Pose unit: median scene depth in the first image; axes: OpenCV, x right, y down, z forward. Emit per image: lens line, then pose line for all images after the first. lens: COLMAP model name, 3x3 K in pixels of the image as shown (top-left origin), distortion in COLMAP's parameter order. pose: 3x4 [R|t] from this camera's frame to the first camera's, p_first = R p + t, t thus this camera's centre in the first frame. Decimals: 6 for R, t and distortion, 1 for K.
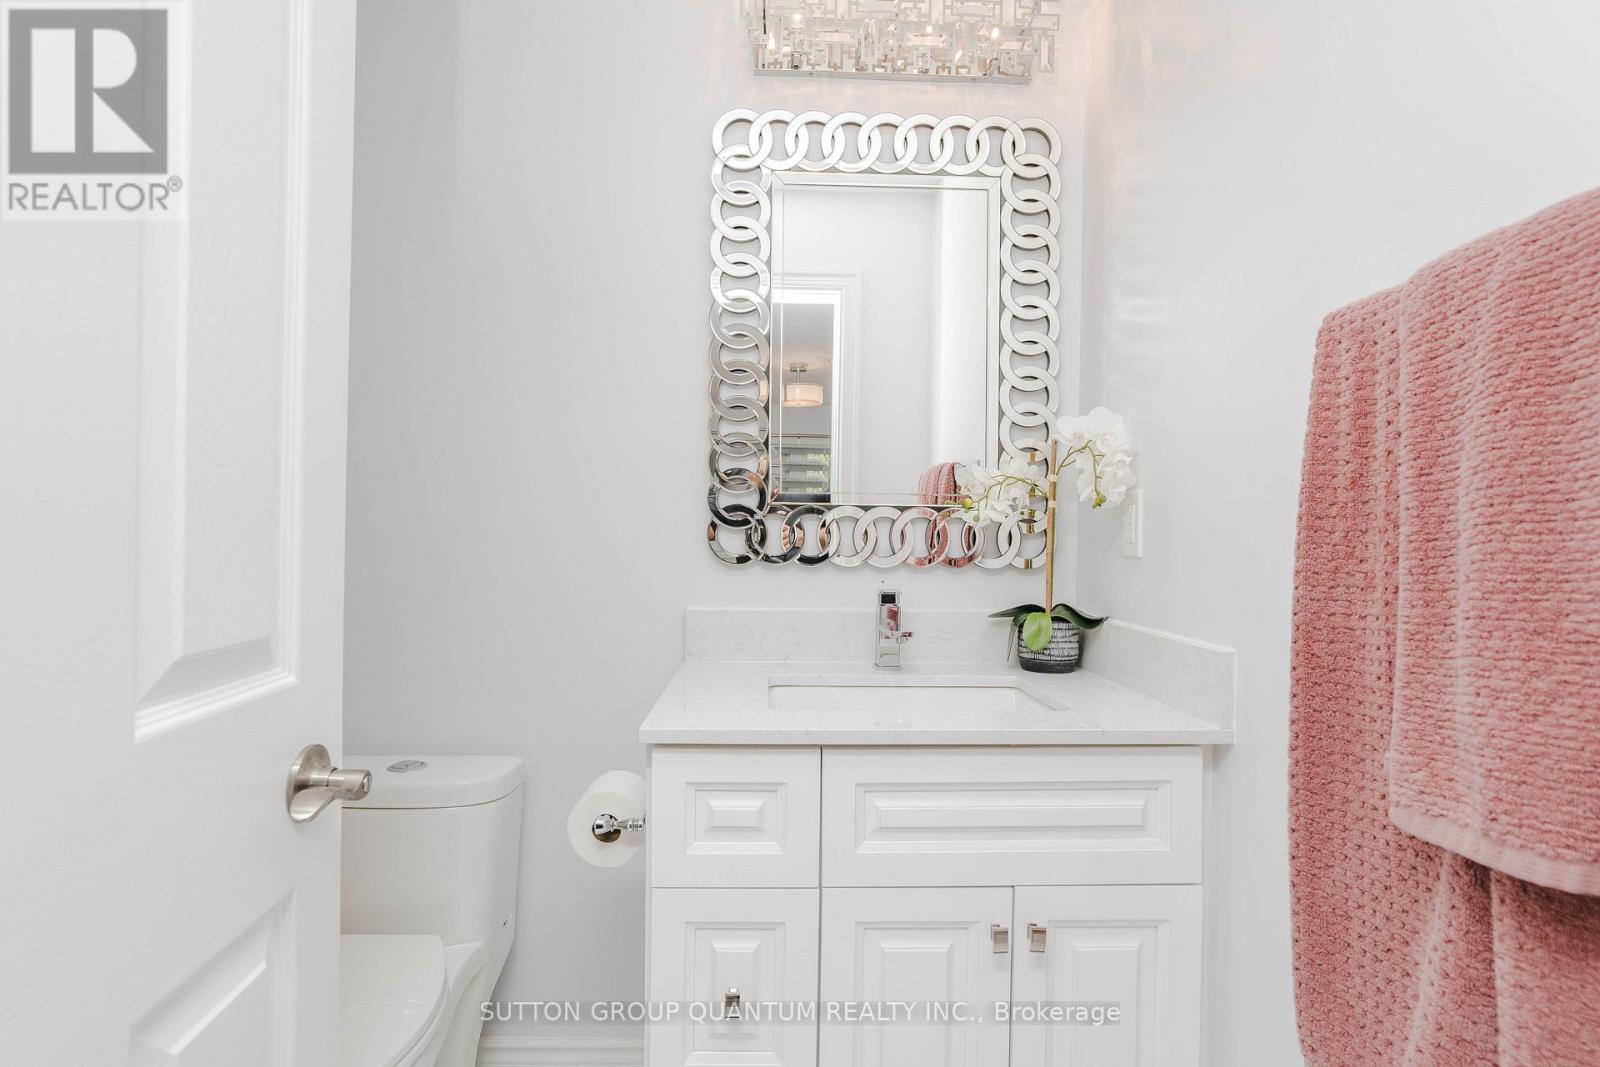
lens RADIAL K [[832.1, 0, 800.0], [0, 832.1, 533.5], [0, 0, 1]] dist [-0.041499, 0.001998]
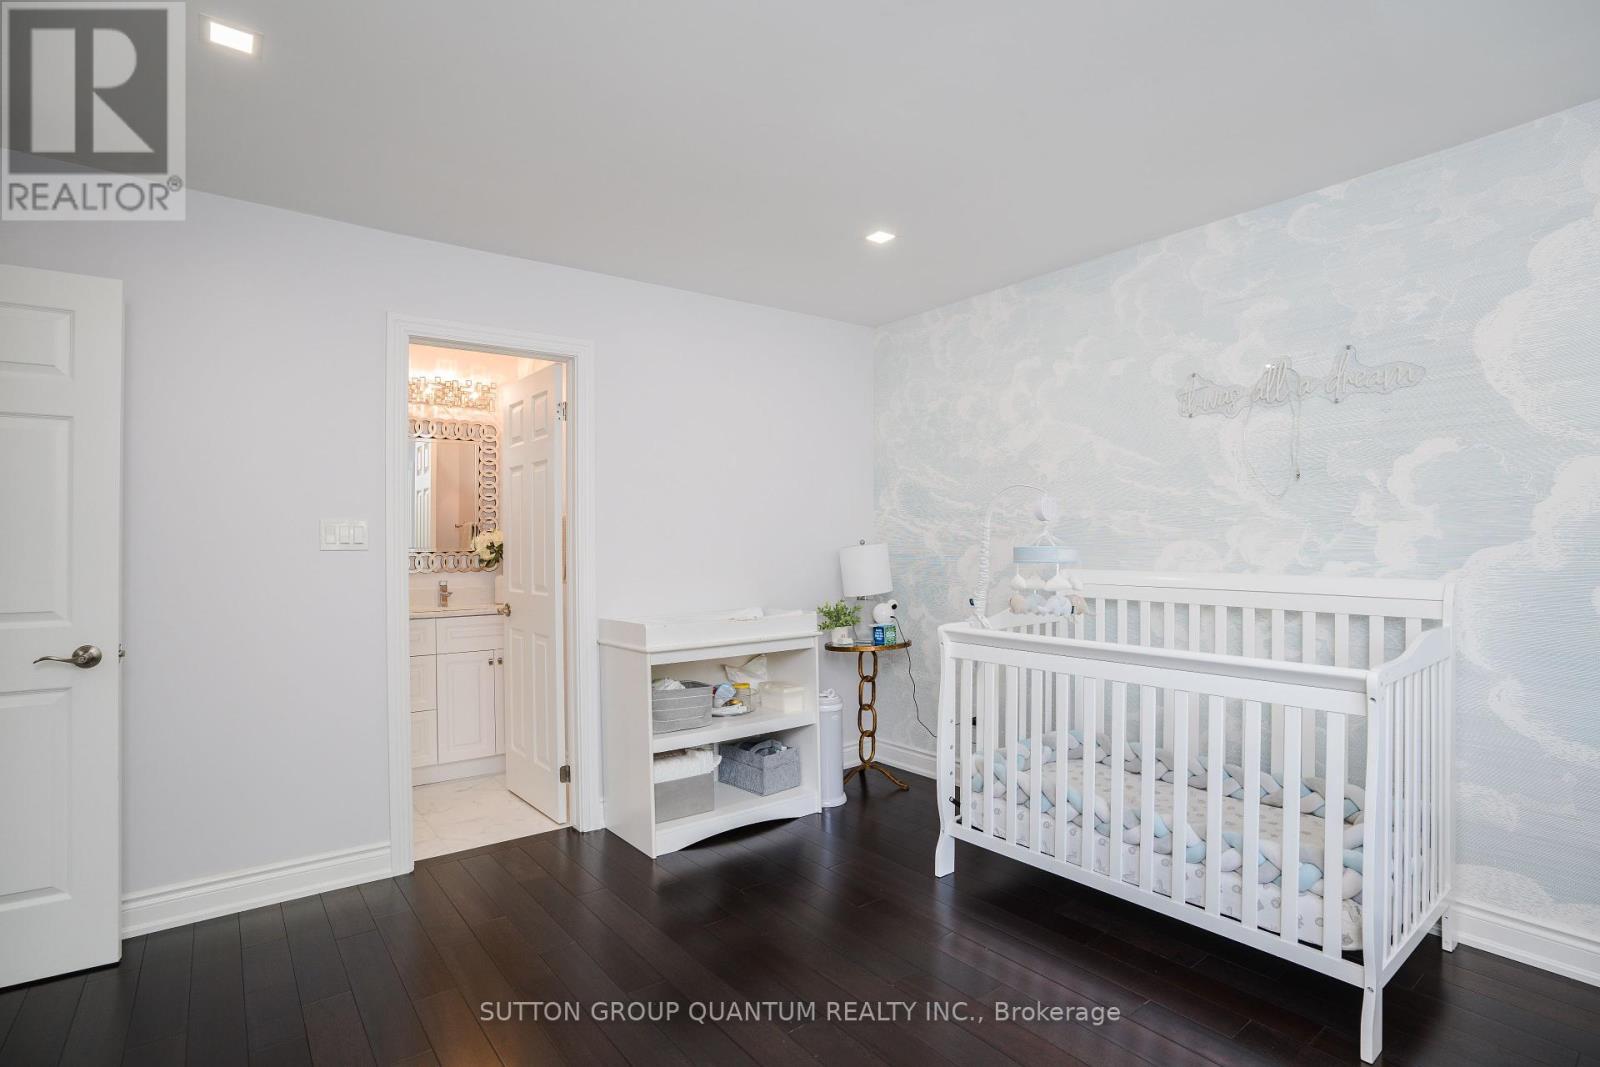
lens RADIAL K [[832.1, 0, 800.0], [0, 832.1, 533.5], [0, 0, 1]] dist [-0.041499, 0.001998]
pose [[0.784423, -0.005653, 0.620200, -0.732181], [0.035835, 0.998701, -0.036219, 0.055536], [-0.619190, 0.050636, 0.783607, -2.132617]]
